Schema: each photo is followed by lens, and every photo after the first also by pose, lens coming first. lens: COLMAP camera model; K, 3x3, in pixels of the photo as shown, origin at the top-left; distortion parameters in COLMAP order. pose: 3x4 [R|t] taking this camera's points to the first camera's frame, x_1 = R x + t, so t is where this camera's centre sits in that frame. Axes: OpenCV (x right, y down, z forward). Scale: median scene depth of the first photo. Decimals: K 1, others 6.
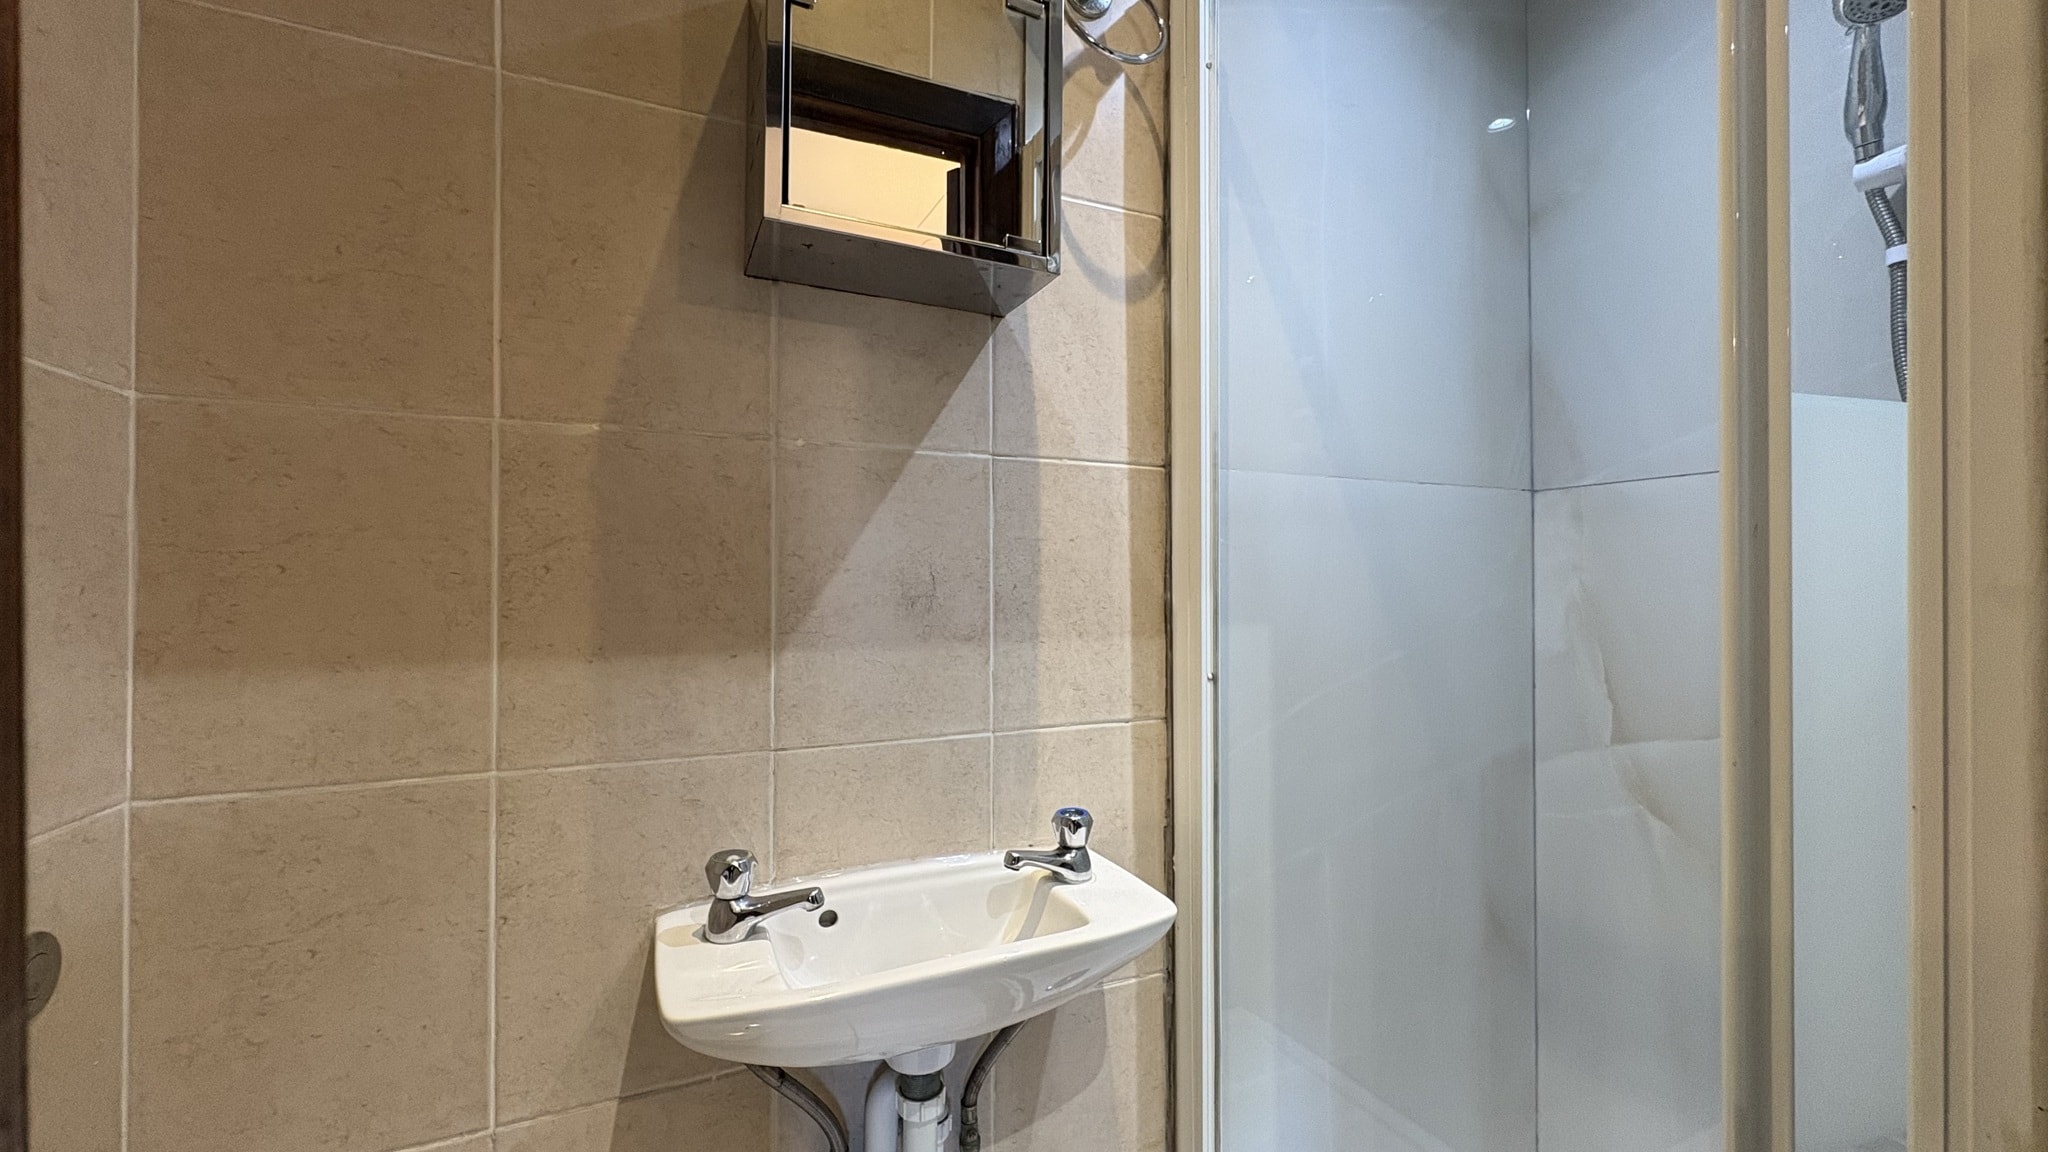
lens RADIAL K [[816.8, 0, 1024.7], [0, 816.8, 568.2], [0, 0, 1]] dist [-0.001337, 0.001038]
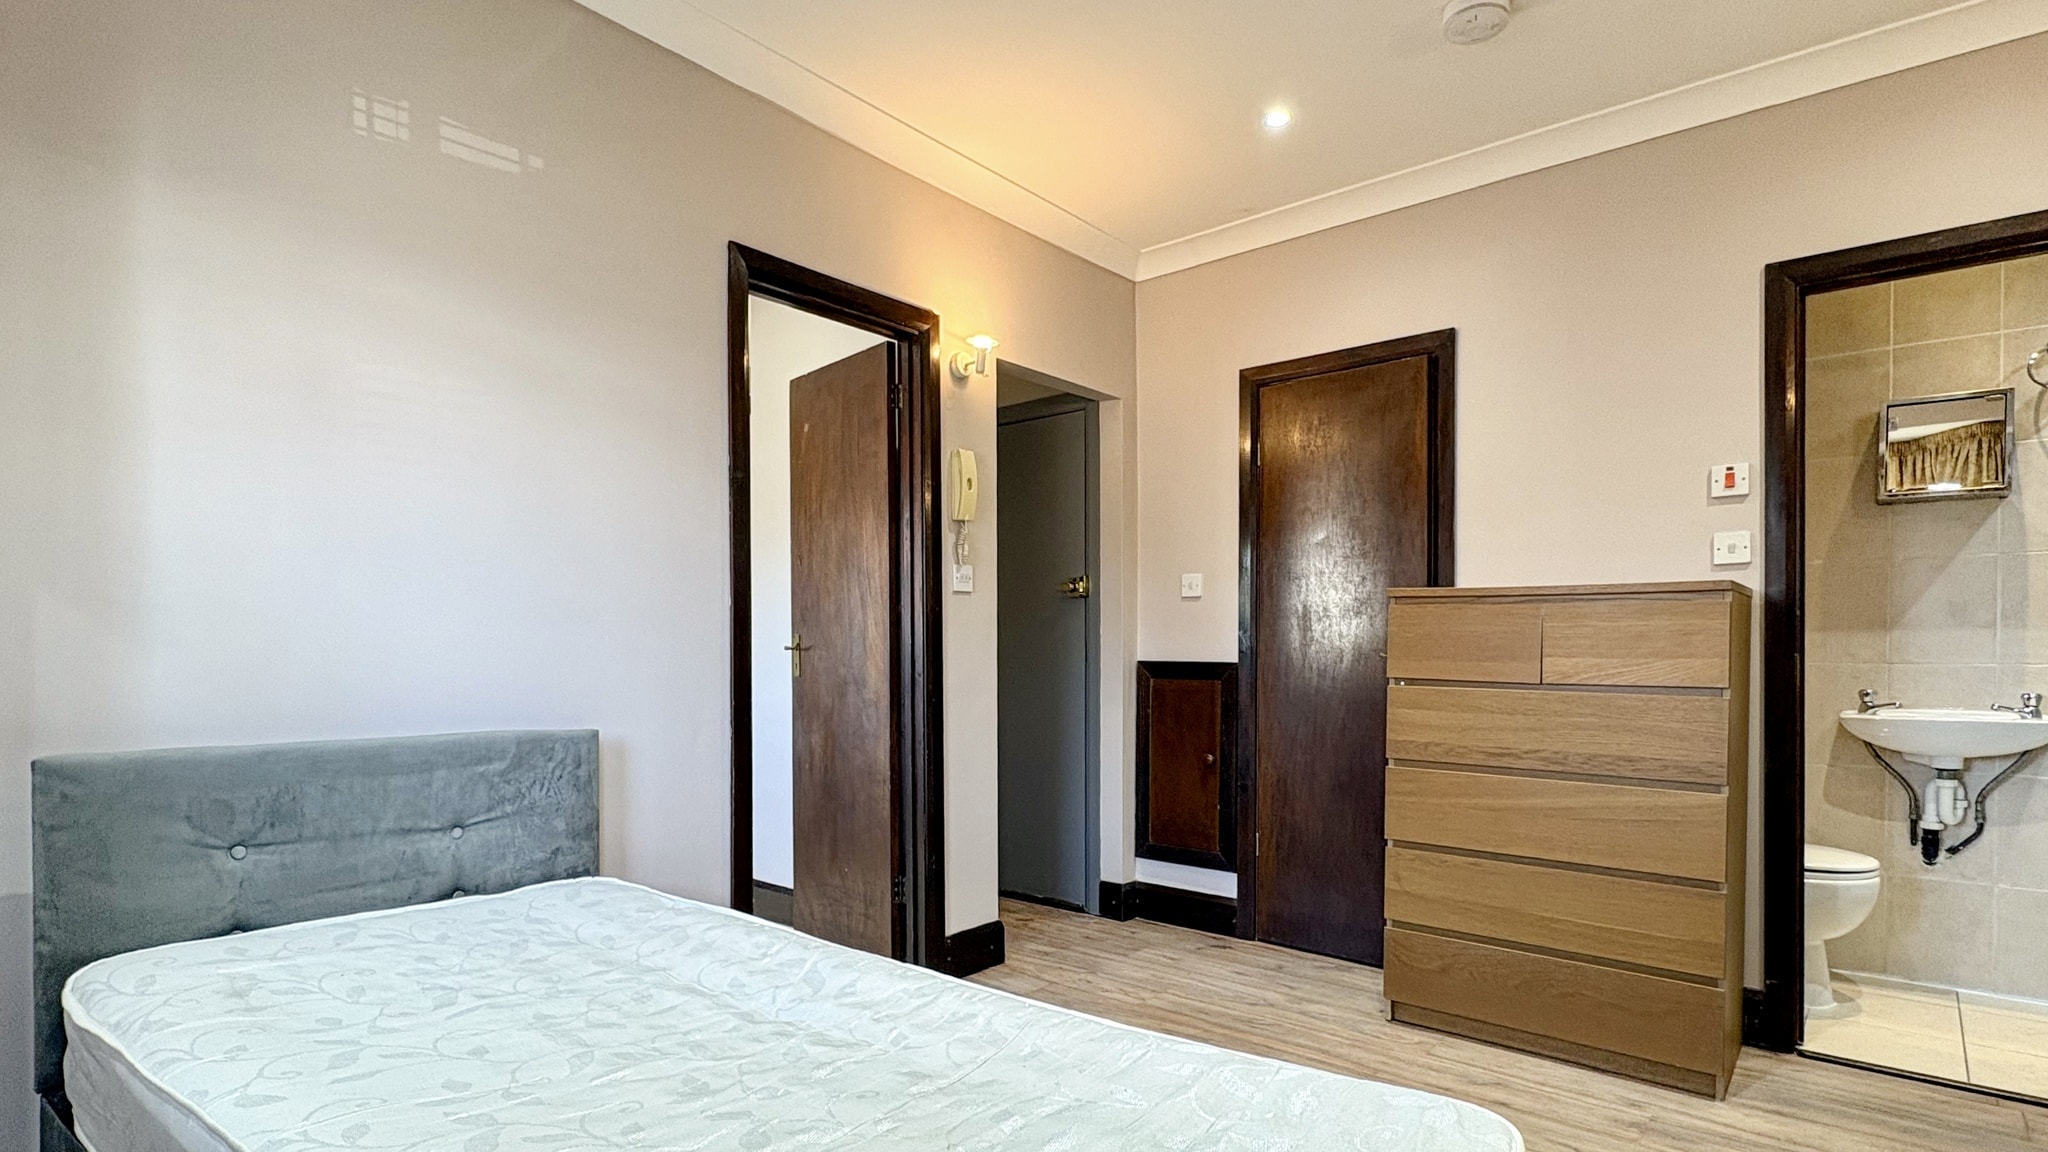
lens RADIAL K [[1019.1, 0, 1032.6], [0, 1019.1, 663.8], [0, 0, 1]] dist [0.000024, -0.000012]
pose [[0.440079, 0.008945, -0.897915, 1.610299], [0.002981, 0.999930, 0.011422, 0.169424], [0.897954, -0.007703, 0.440022, -3.338350]]
